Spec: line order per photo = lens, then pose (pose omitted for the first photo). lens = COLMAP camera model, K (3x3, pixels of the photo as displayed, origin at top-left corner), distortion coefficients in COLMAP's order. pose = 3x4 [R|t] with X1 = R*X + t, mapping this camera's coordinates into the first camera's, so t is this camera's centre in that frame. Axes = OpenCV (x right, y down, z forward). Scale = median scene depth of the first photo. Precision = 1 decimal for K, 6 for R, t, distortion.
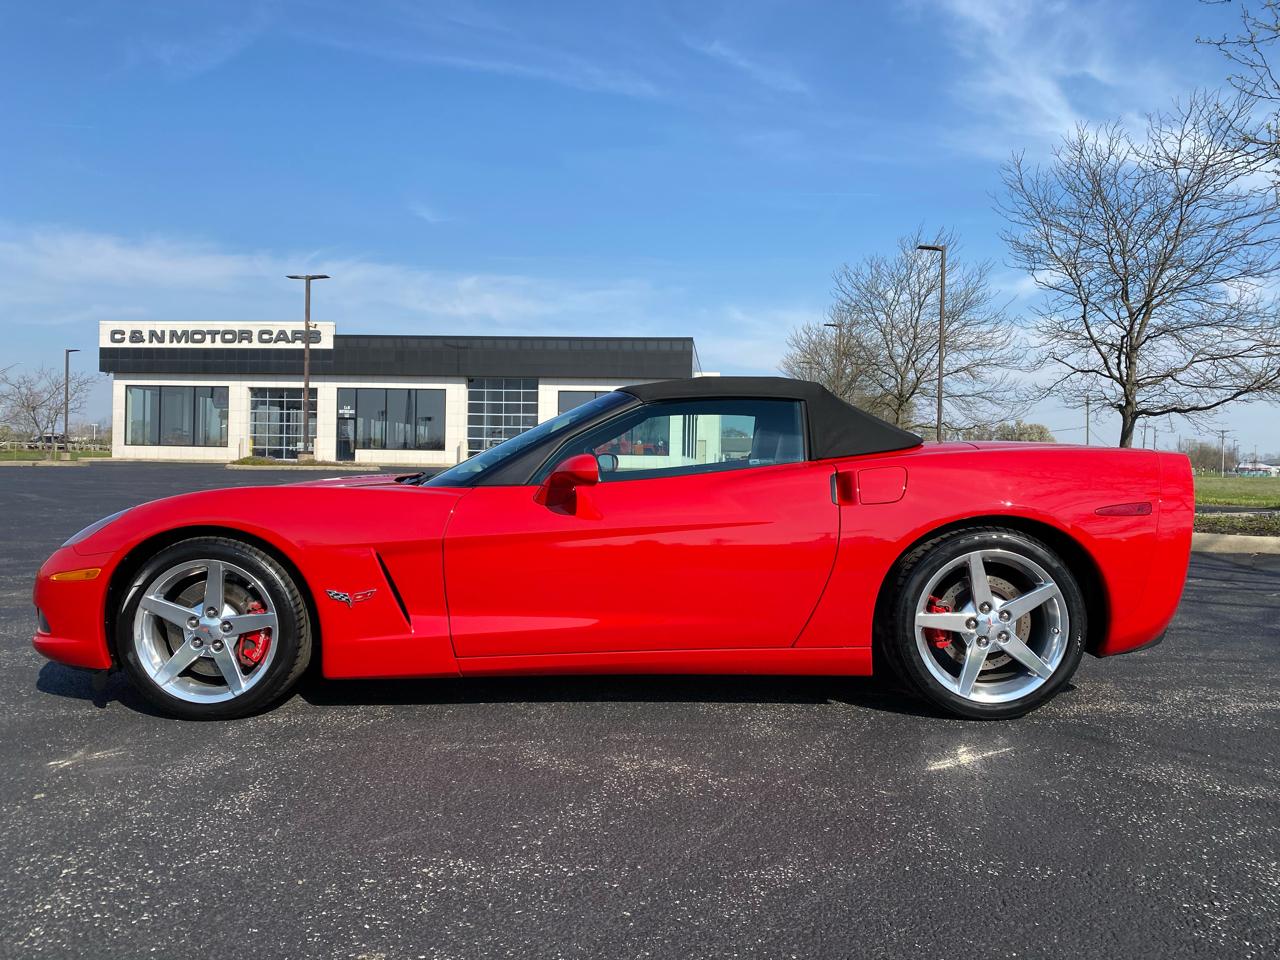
lens RADIAL K [[977.9, 0, 616.7], [0, 977.9, 463.1], [0, 0, 1]] dist [0.015158, -0.009512]
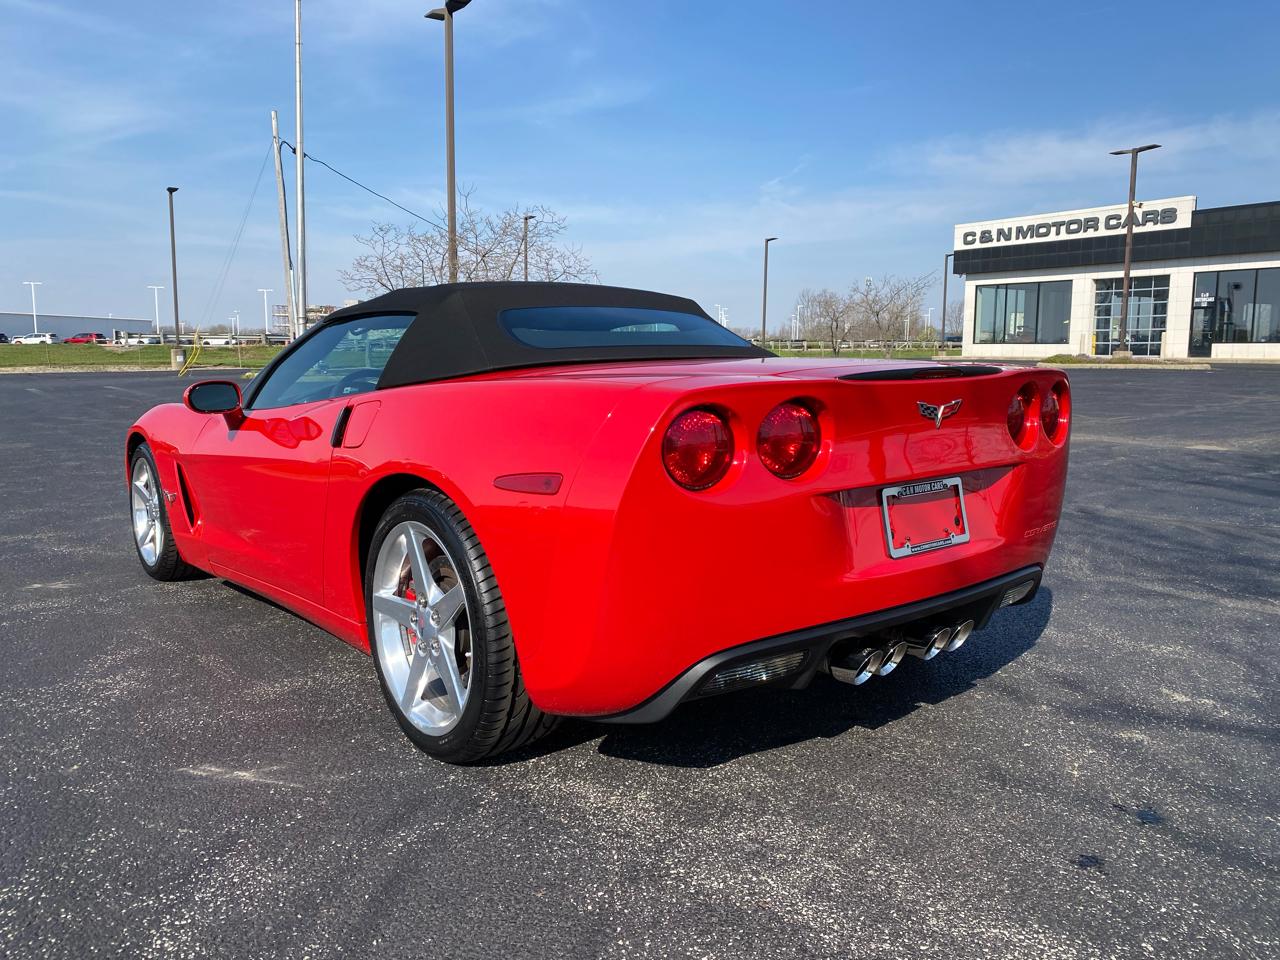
lens RADIAL K [[977.9, 0, 625.9], [0, 977.9, 460.4], [0, 0, 1]] dist [0.015158, -0.009512]
pose [[0.639249, 0.071970, -0.765624, 0.092318], [0.007553, 0.994975, 0.099836, -0.002440], [0.768962, -0.069603, 0.635494, 0.060478]]
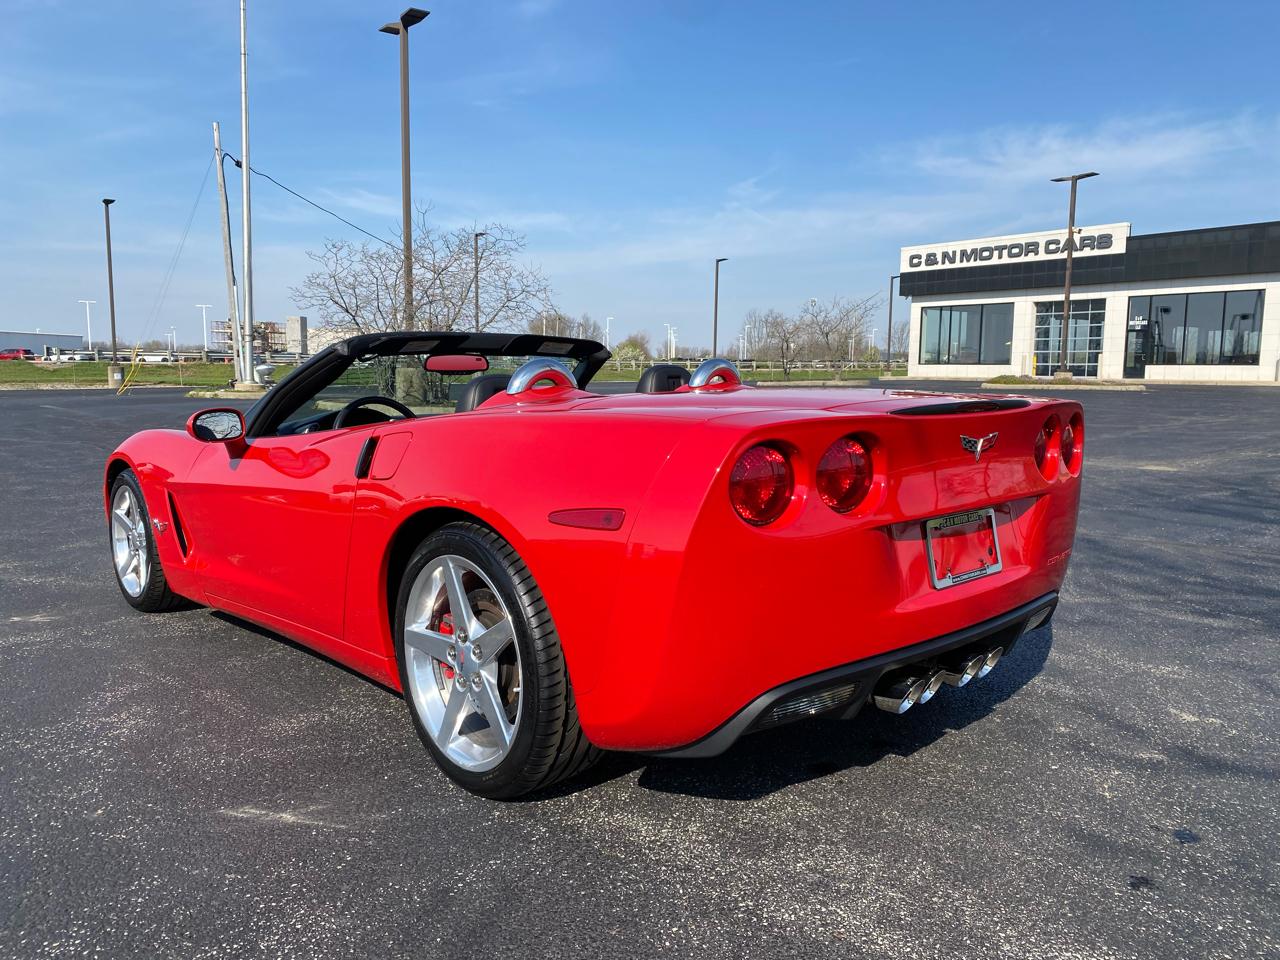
lens RADIAL K [[977.9, 0, 636.4], [0, 977.9, 482.6], [0, 0, 1]] dist [0.015158, -0.009512]
pose [[0.686651, 0.072440, -0.723369, 0.088252], [0.004499, 0.994581, 0.103871, -0.003386], [0.726973, -0.074578, 0.682604, 0.055929]]
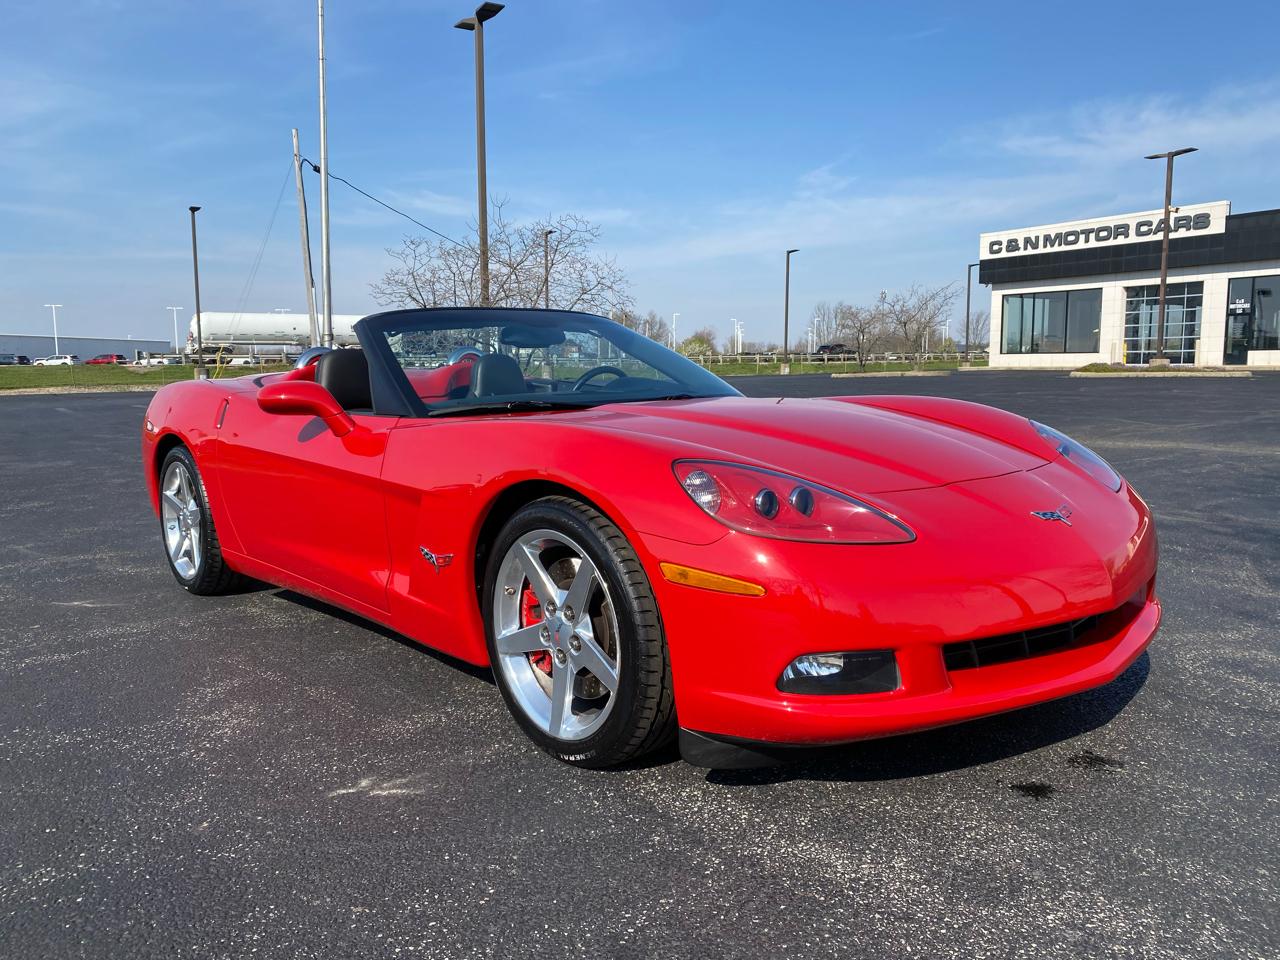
lens RADIAL K [[977.9, 0, 625.2], [0, 977.9, 473.9], [0, 0, 1]] dist [0.015158, -0.009512]
pose [[0.627373, 0.064234, -0.776065, 0.077358], [0.018411, 0.995090, 0.097246, -0.000748], [0.778501, -0.075298, 0.623110, 0.057716]]
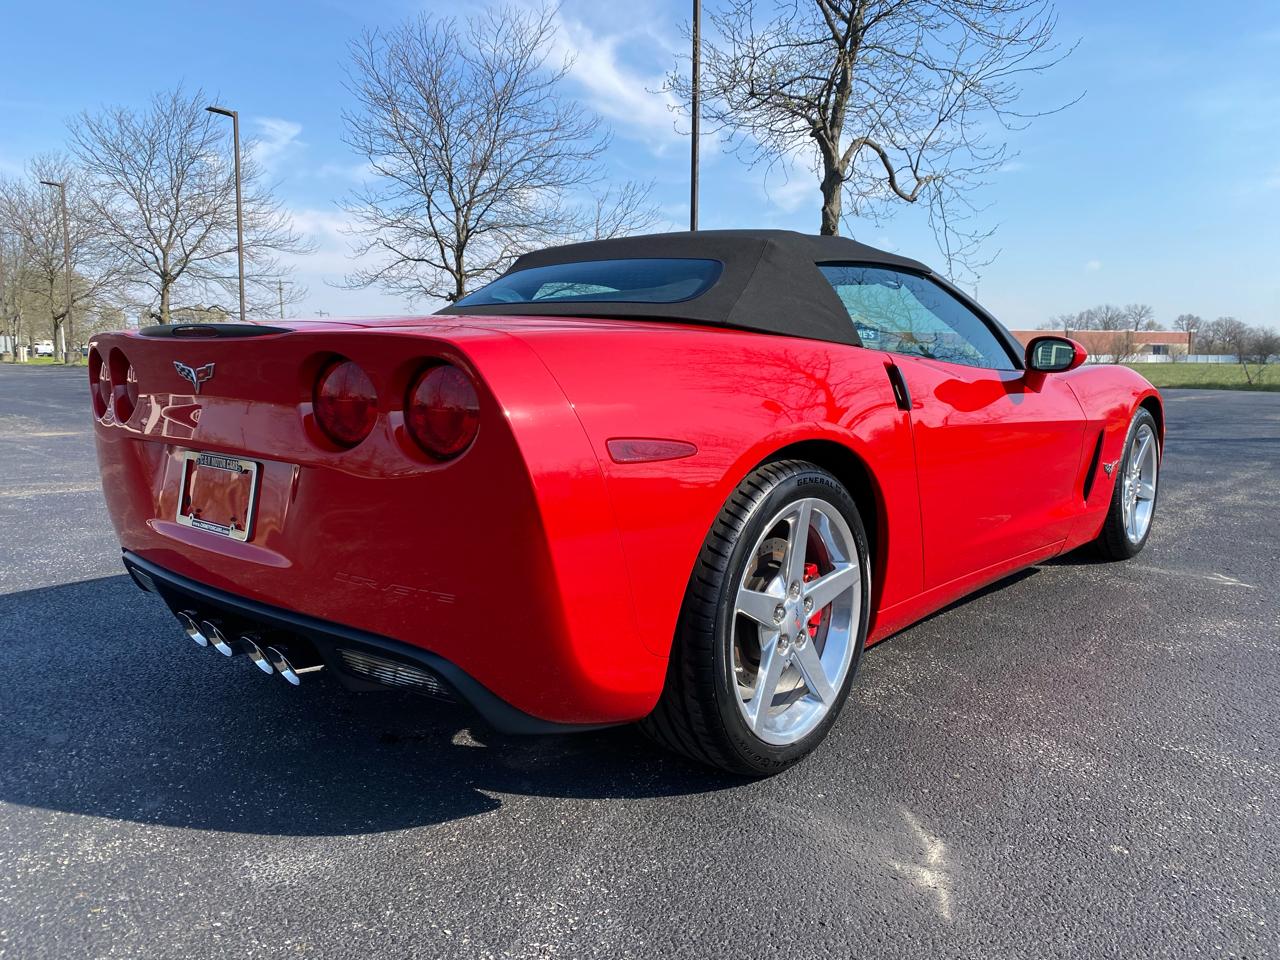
lens RADIAL K [[977.9, 0, 627.0], [0, 977.9, 475.3], [0, 0, 1]] dist [0.015158, -0.009512]
pose [[0.686157, -0.101197, 0.720380, -0.093987], [0.007796, 0.991243, 0.131821, -0.000593], [-0.727412, -0.084834, 0.680937, 0.059406]]
